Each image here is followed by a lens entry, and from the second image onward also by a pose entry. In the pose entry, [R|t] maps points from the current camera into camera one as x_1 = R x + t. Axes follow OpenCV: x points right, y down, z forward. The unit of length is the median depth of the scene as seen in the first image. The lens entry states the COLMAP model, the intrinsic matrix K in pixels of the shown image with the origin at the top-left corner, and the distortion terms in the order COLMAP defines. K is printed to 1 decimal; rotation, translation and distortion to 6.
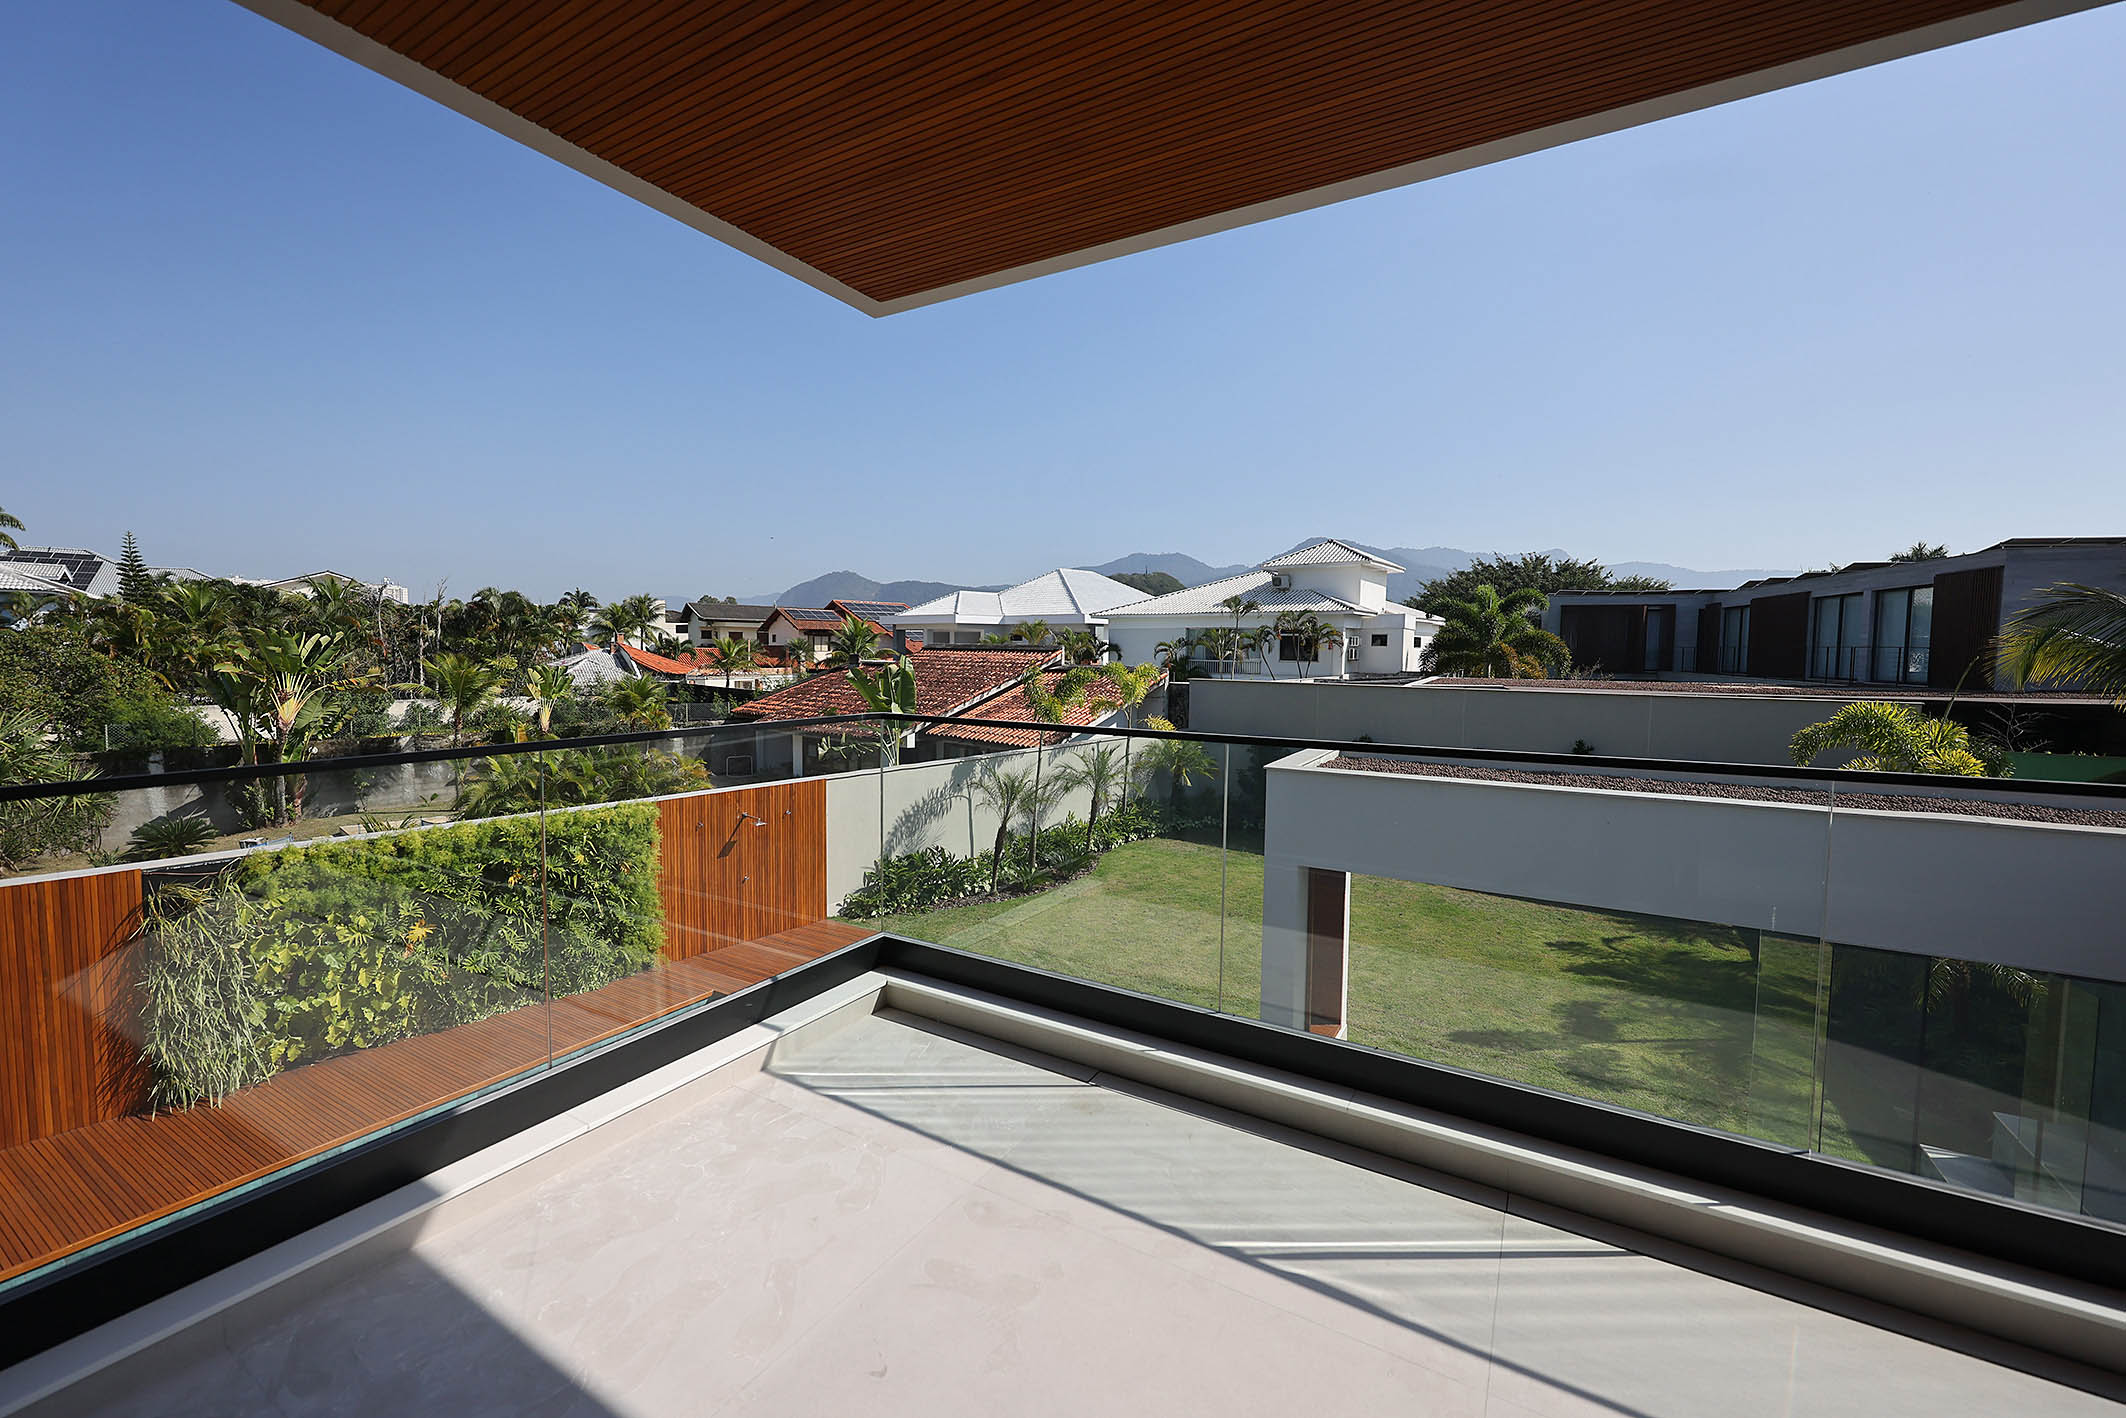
lens RADIAL K [[858.1, 0, 1048.6], [0, 858.1, 690.8], [0, 0, 1]] dist [-0.002459, -0.000288]
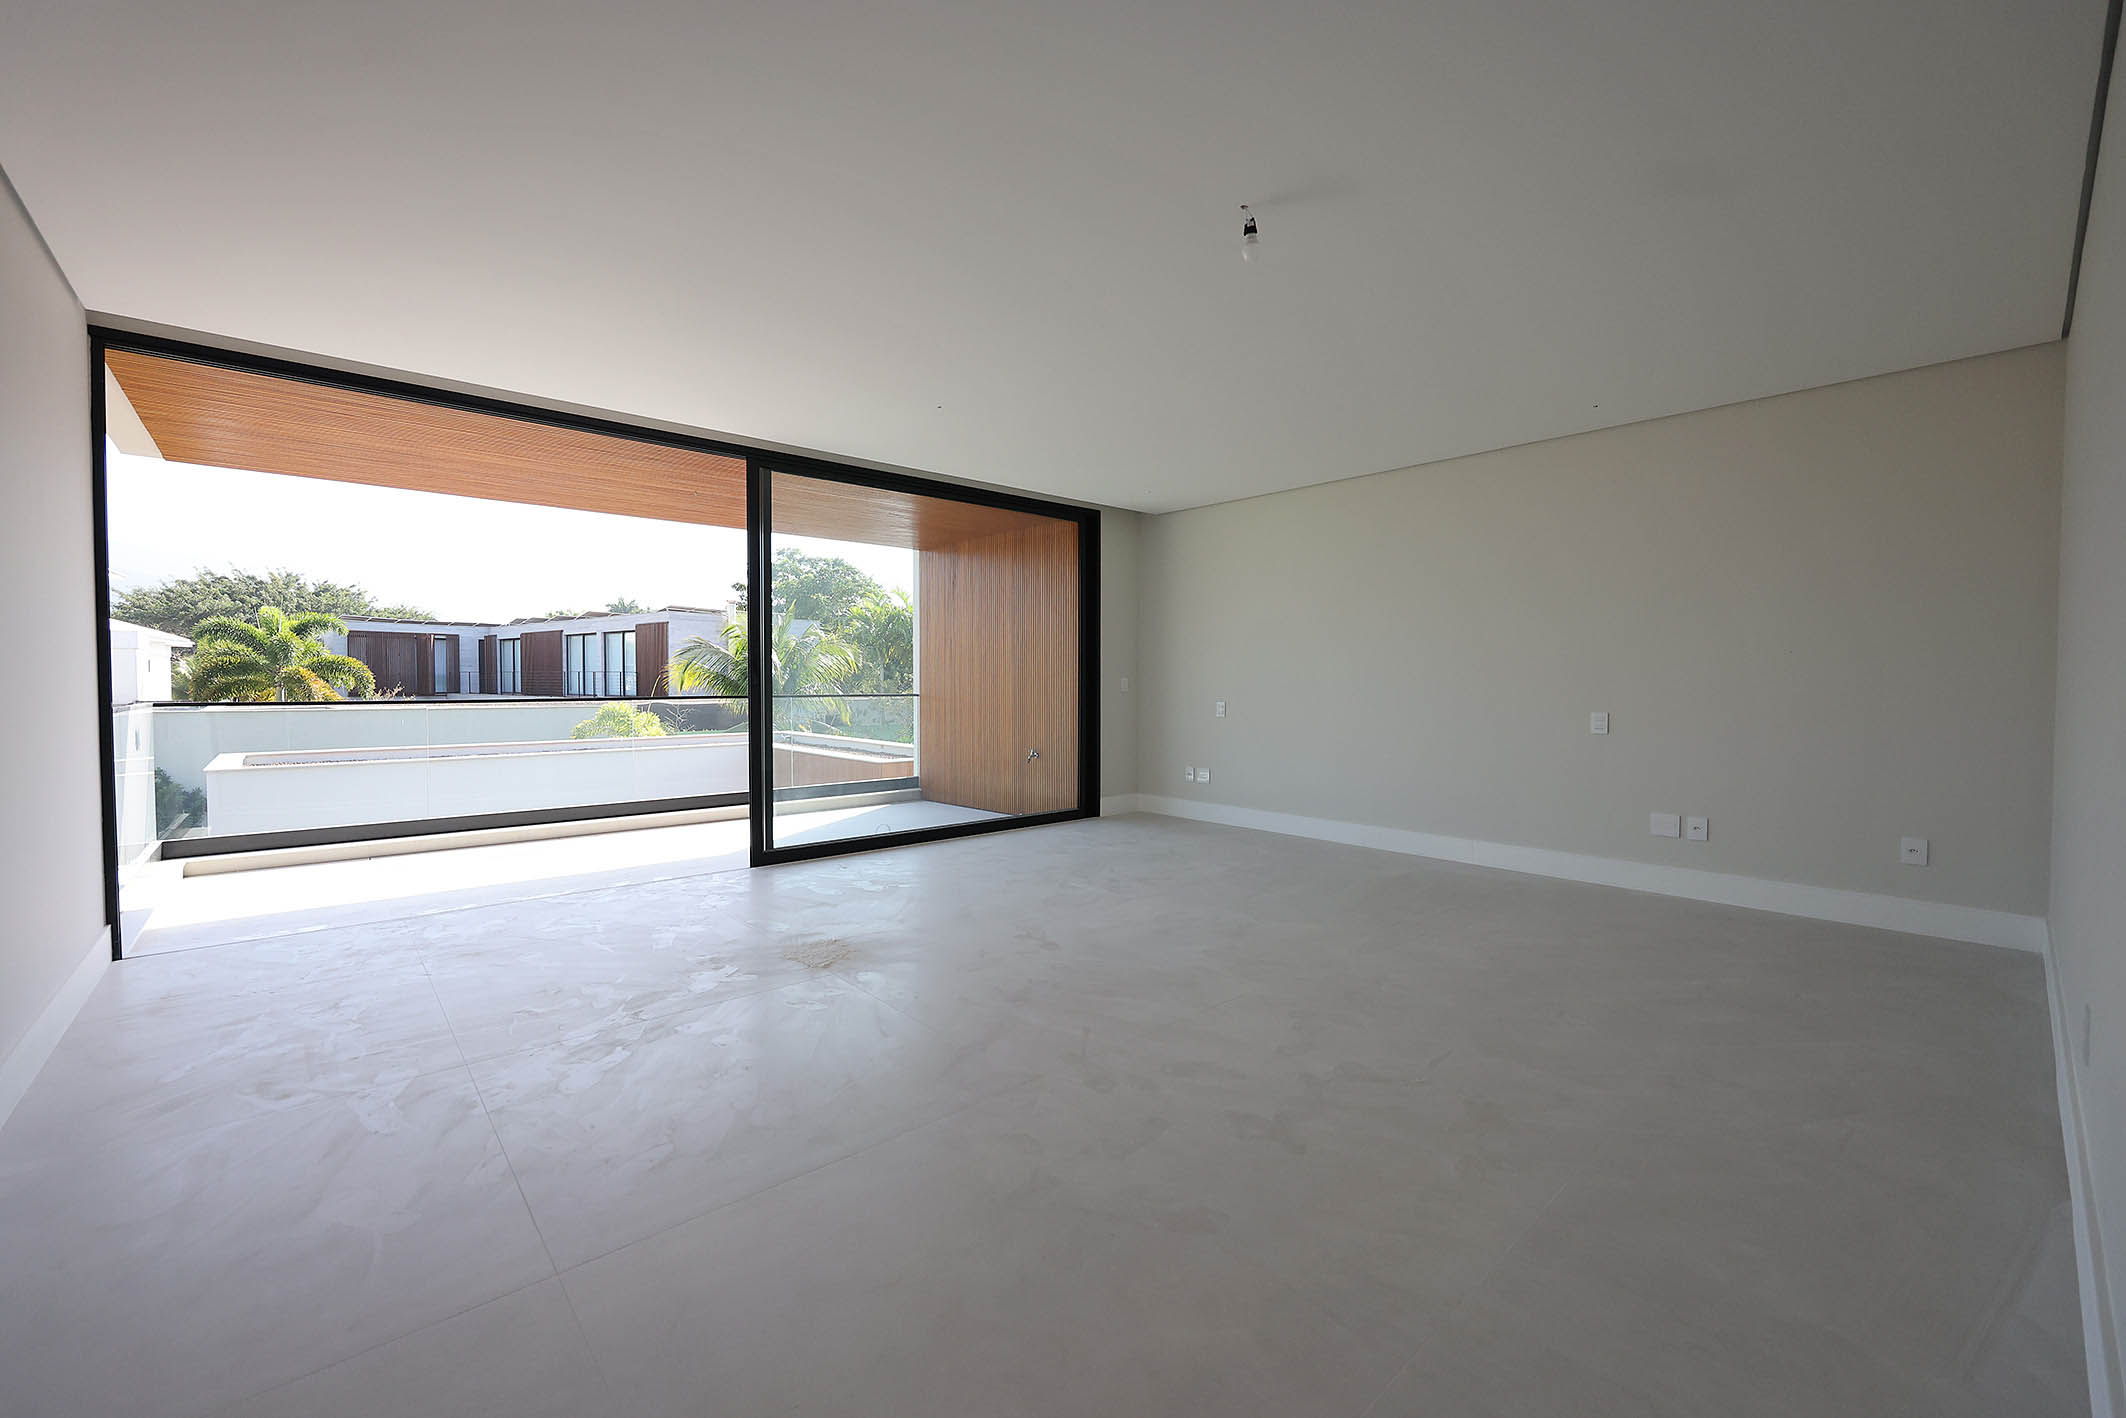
lens RADIAL K [[858.1, 0, 1064.1], [0, 858.1, 718.6], [0, 0, 1]] dist [-0.002459, -0.000288]
pose [[0.301927, -0.047434, 0.952150, -0.145714], [0.047676, 0.998263, 0.034613, 0.011686], [-0.952138, 0.034944, 0.303664, -0.136288]]
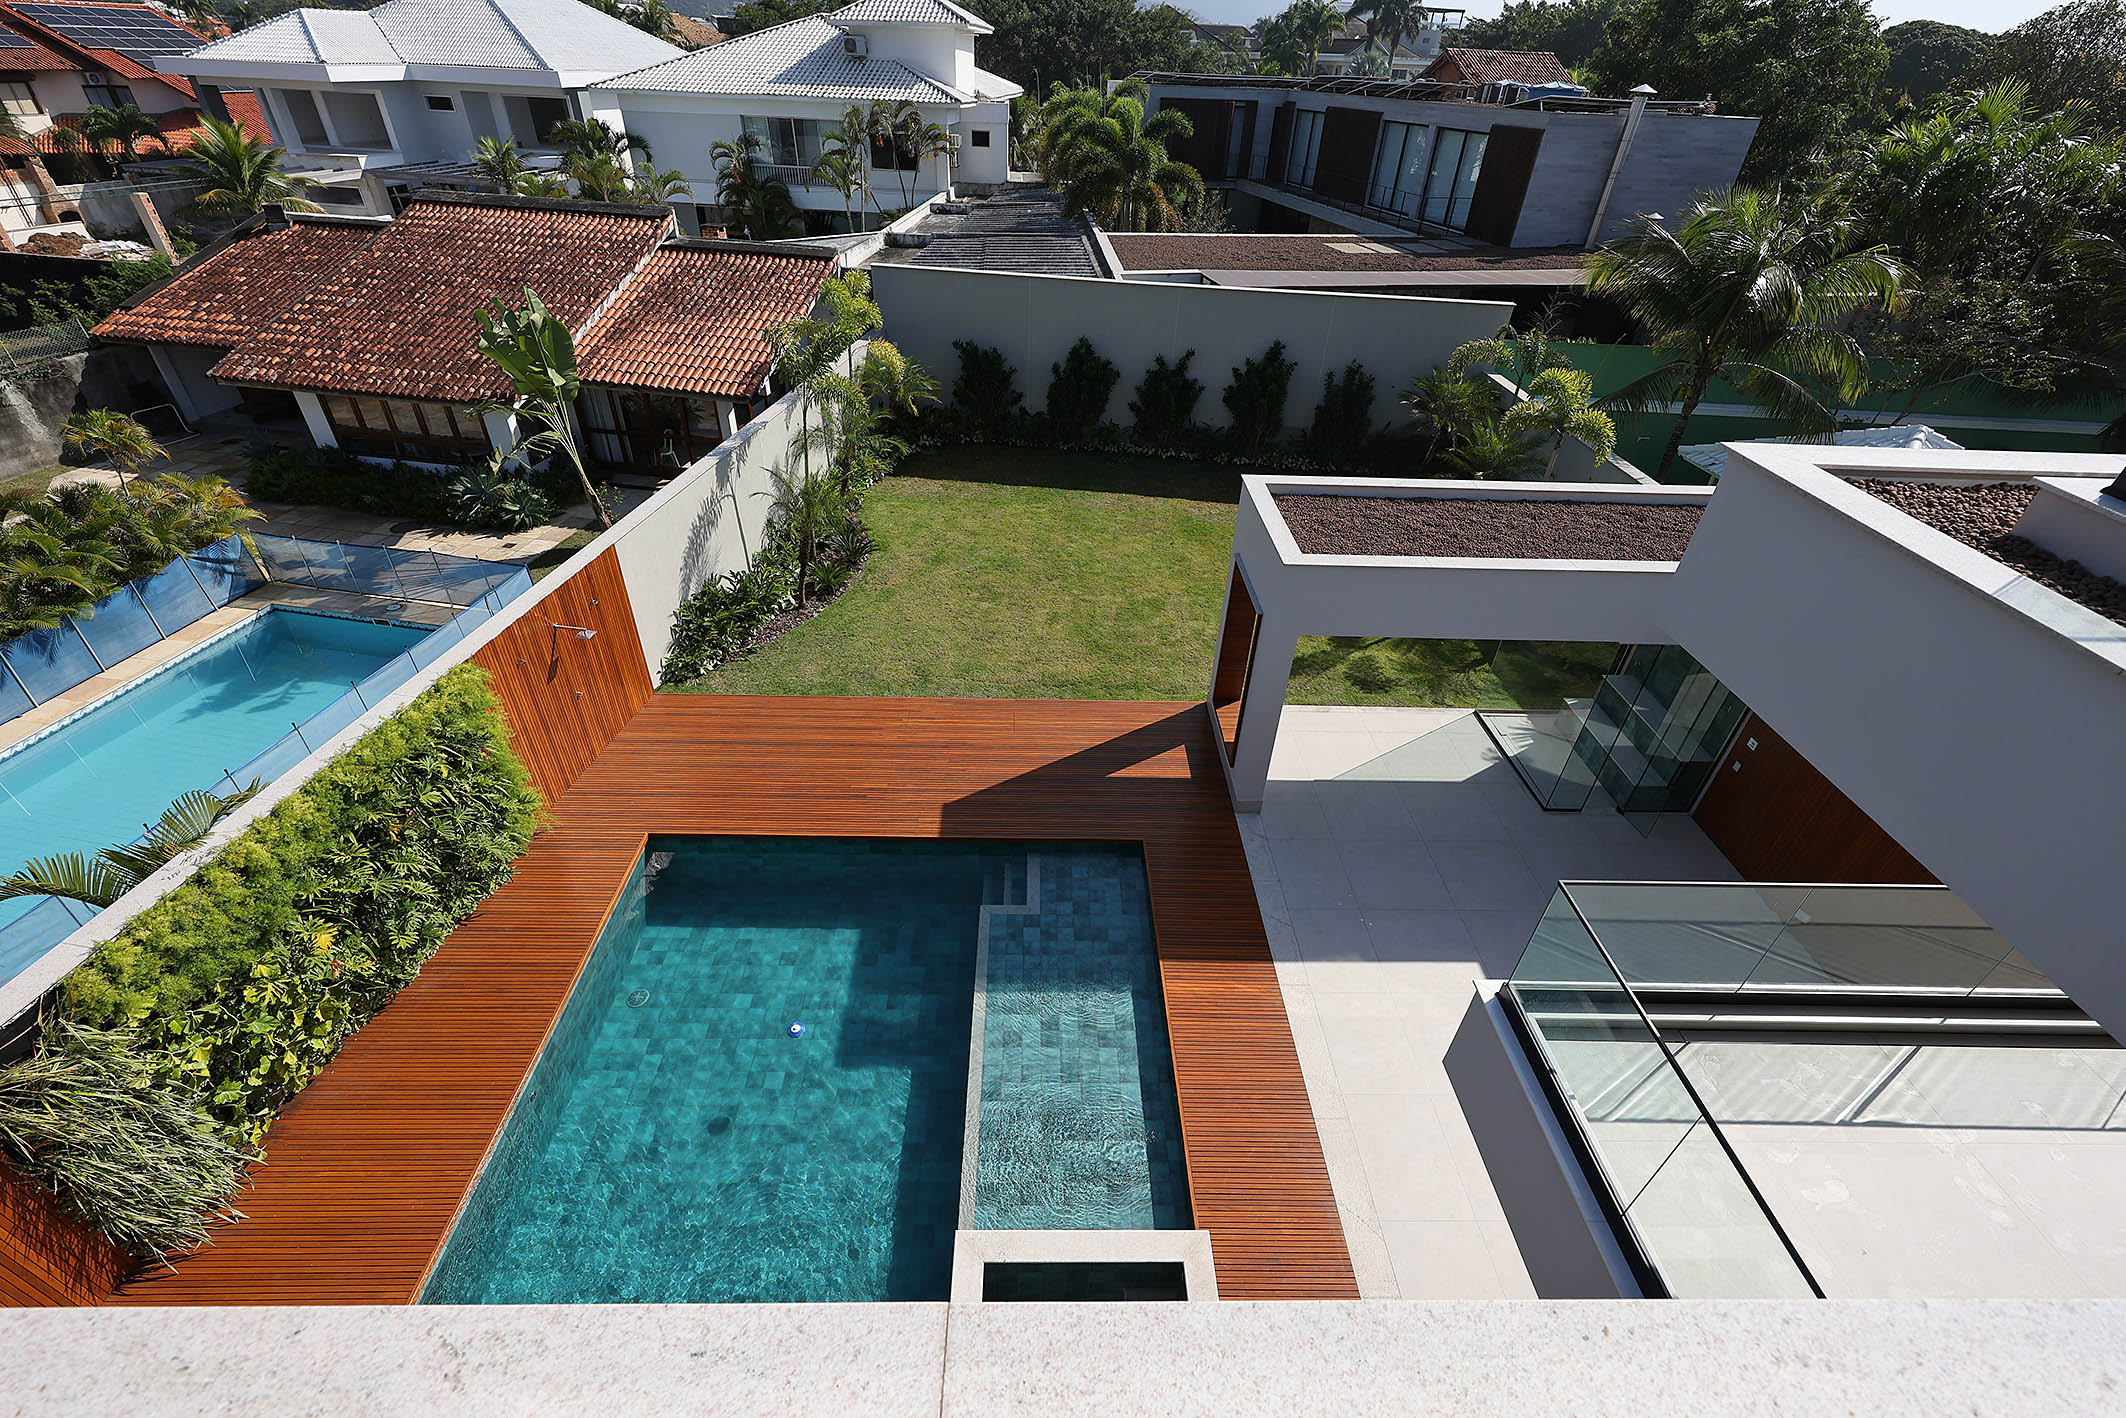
lens RADIAL K [[910.6, 0, 1059.9], [0, 910.6, 717.9], [0, 0, 1]] dist [-0.008759, 0.000310]
pose [[0.849007, -0.294709, 0.438559, -0.164165], [0.002106, 0.831885, 0.554944, -0.113889], [-0.528378, -0.470228, 0.706897, 0.062013]]
